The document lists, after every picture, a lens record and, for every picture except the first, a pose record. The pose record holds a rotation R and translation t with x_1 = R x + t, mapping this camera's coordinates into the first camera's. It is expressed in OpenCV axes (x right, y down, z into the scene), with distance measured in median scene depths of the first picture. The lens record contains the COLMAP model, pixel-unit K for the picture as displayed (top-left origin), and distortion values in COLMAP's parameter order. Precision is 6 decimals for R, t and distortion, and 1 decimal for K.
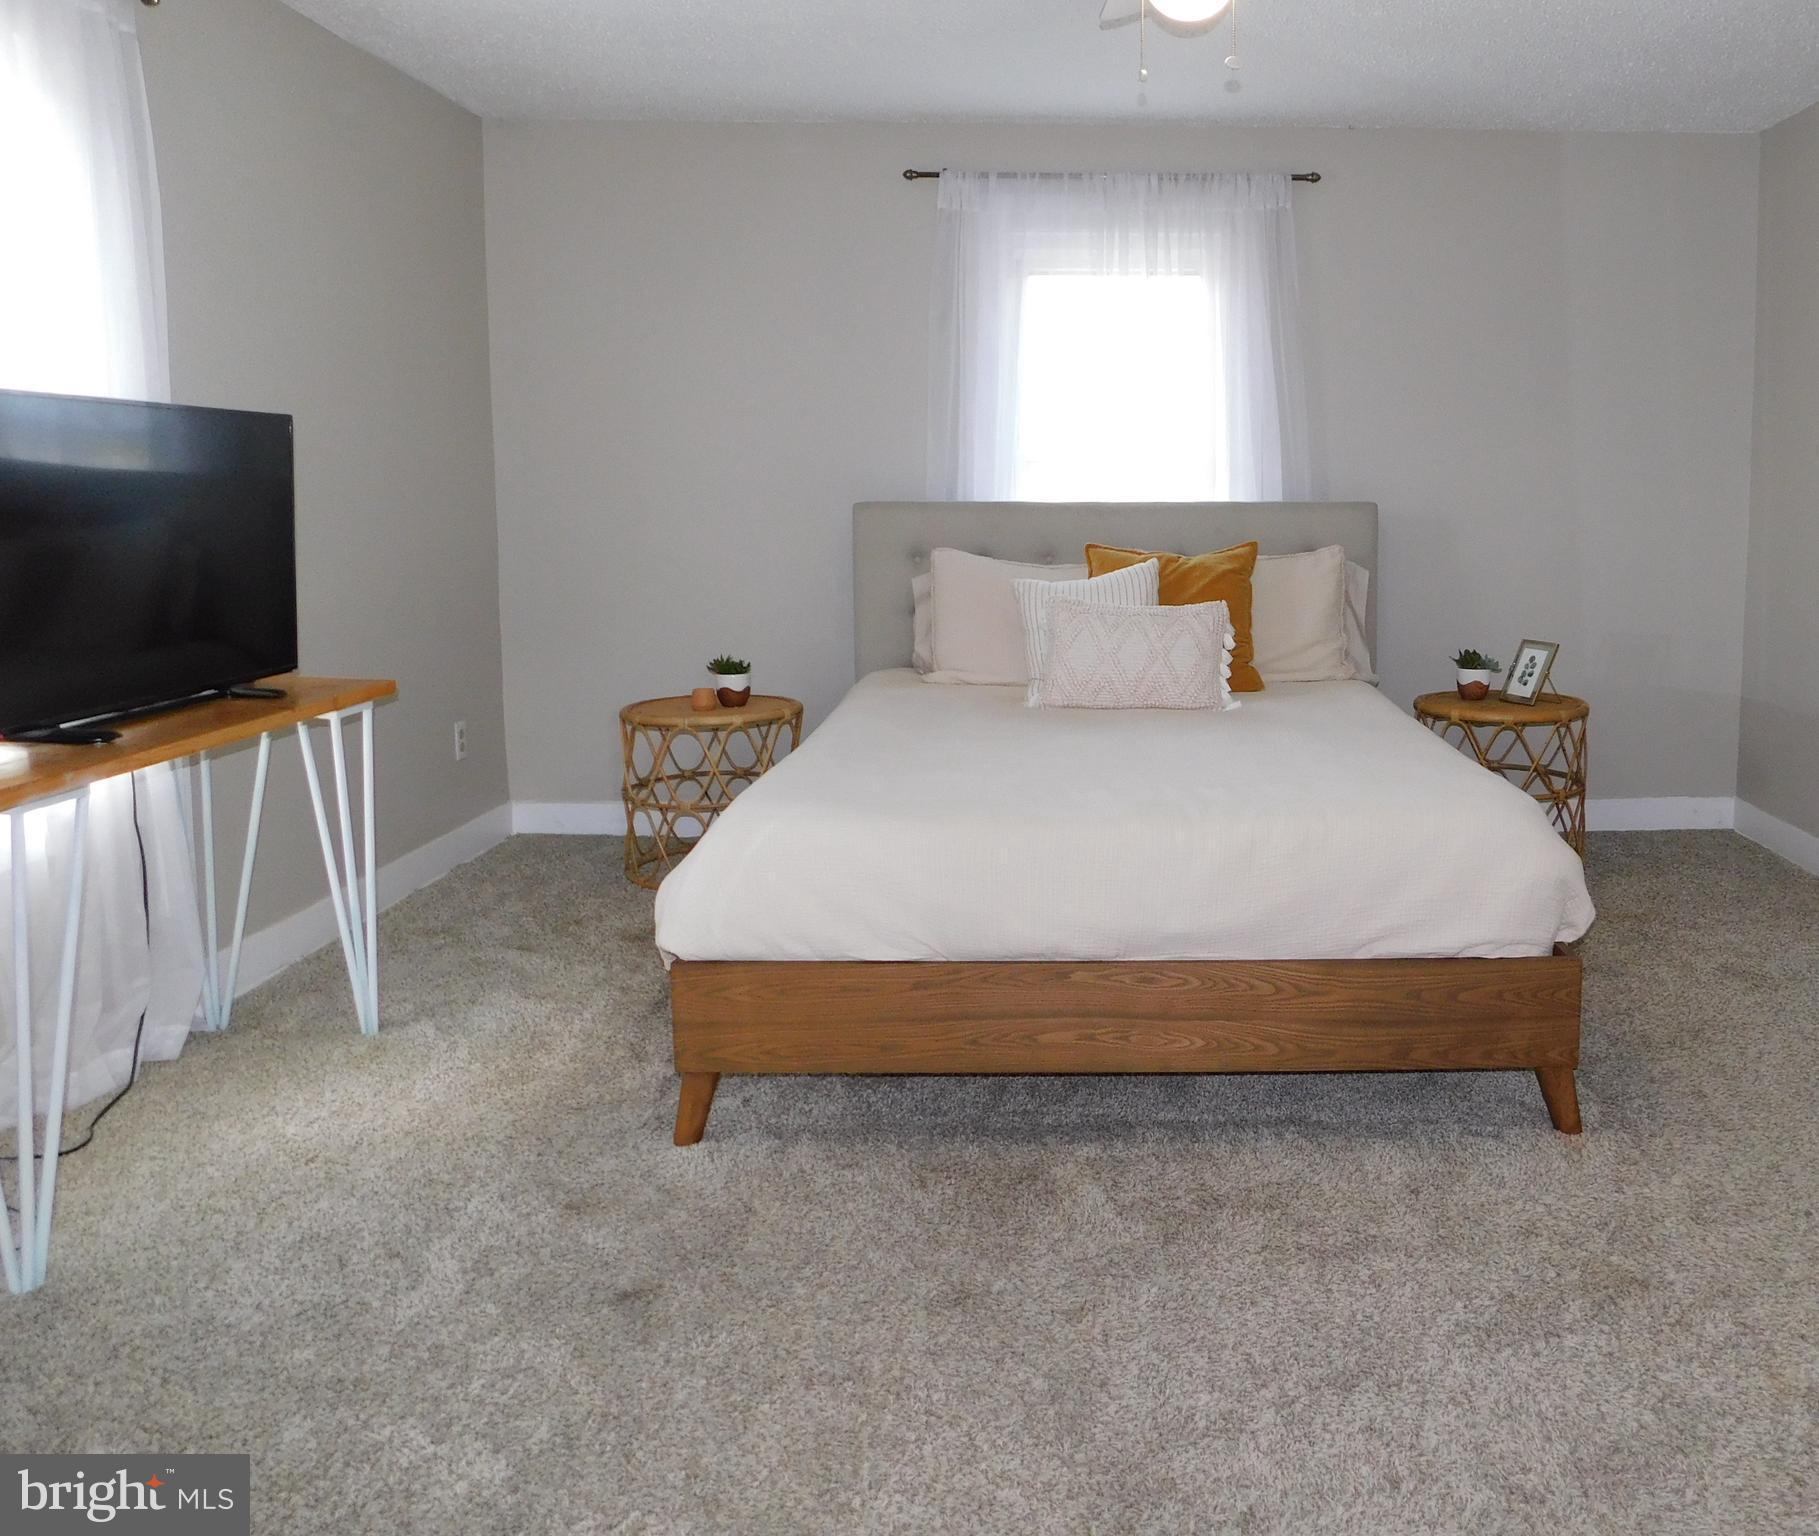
lens RADIAL K [[1606.0, 0, 907.0], [0, 1606.0, 748.5], [0, 0, 1]] dist [-0.029287, 0.028304]
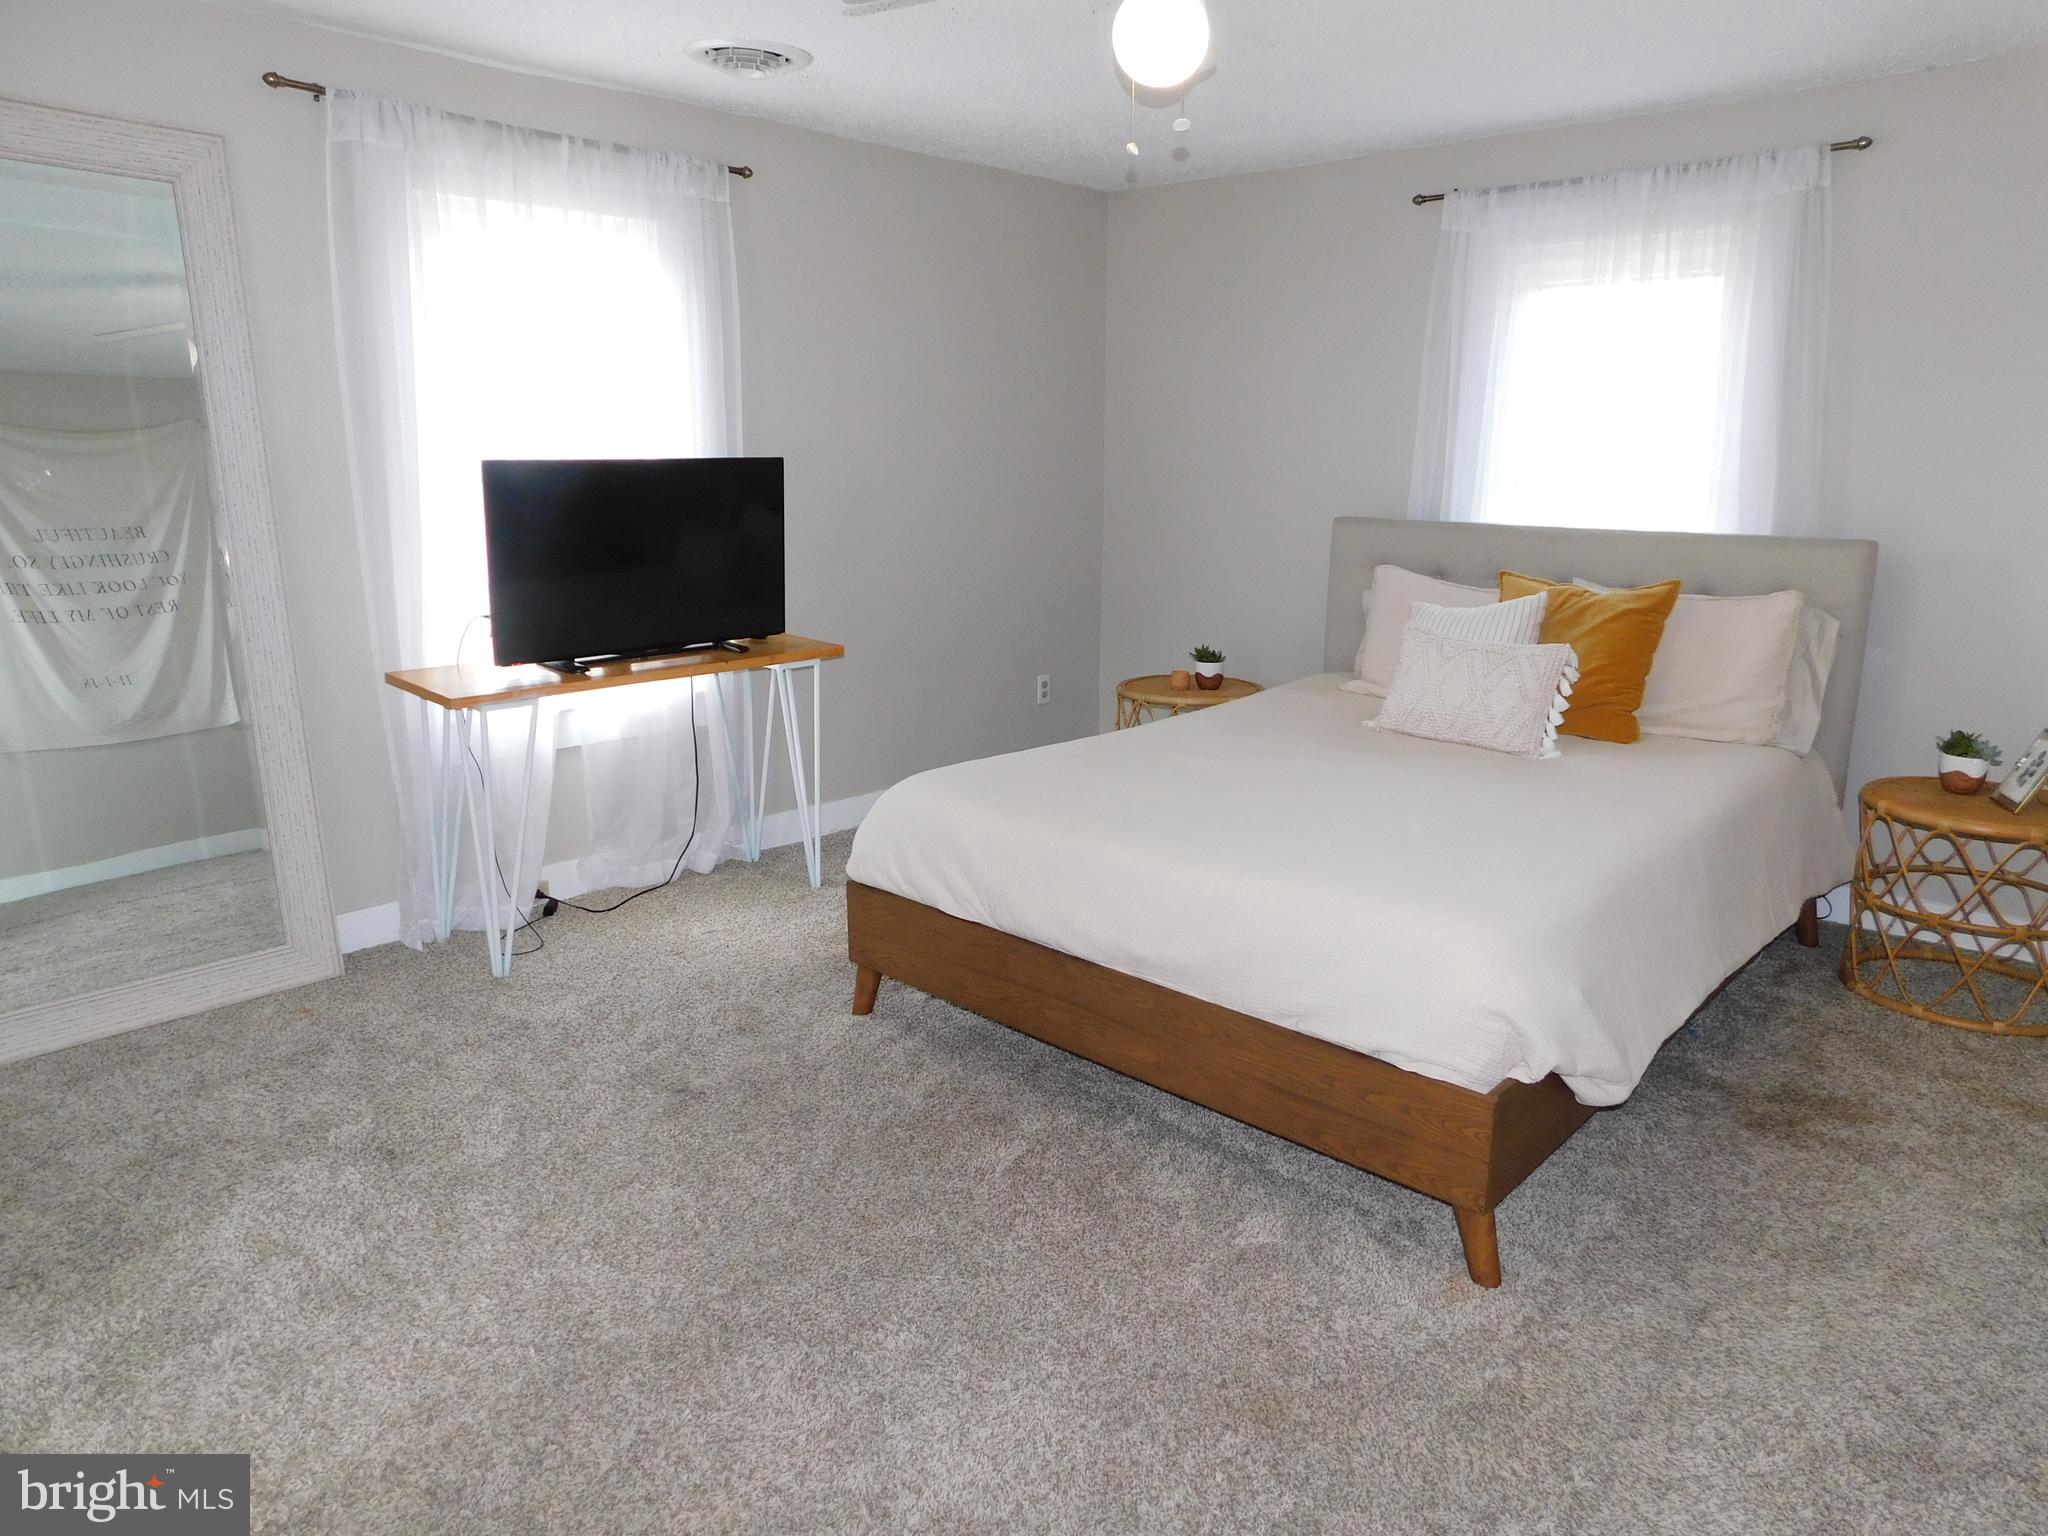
lens RADIAL K [[1351.4, 0, 1025.2], [0, 1351.4, 788.9], [0, 0, 1]] dist [-0.071303, 0.060484]
pose [[0.712679, 0.172161, -0.680037, 0.478310], [-0.107033, 0.984753, 0.137133, -0.075199], [0.693277, -0.024945, 0.720239, 0.196951]]
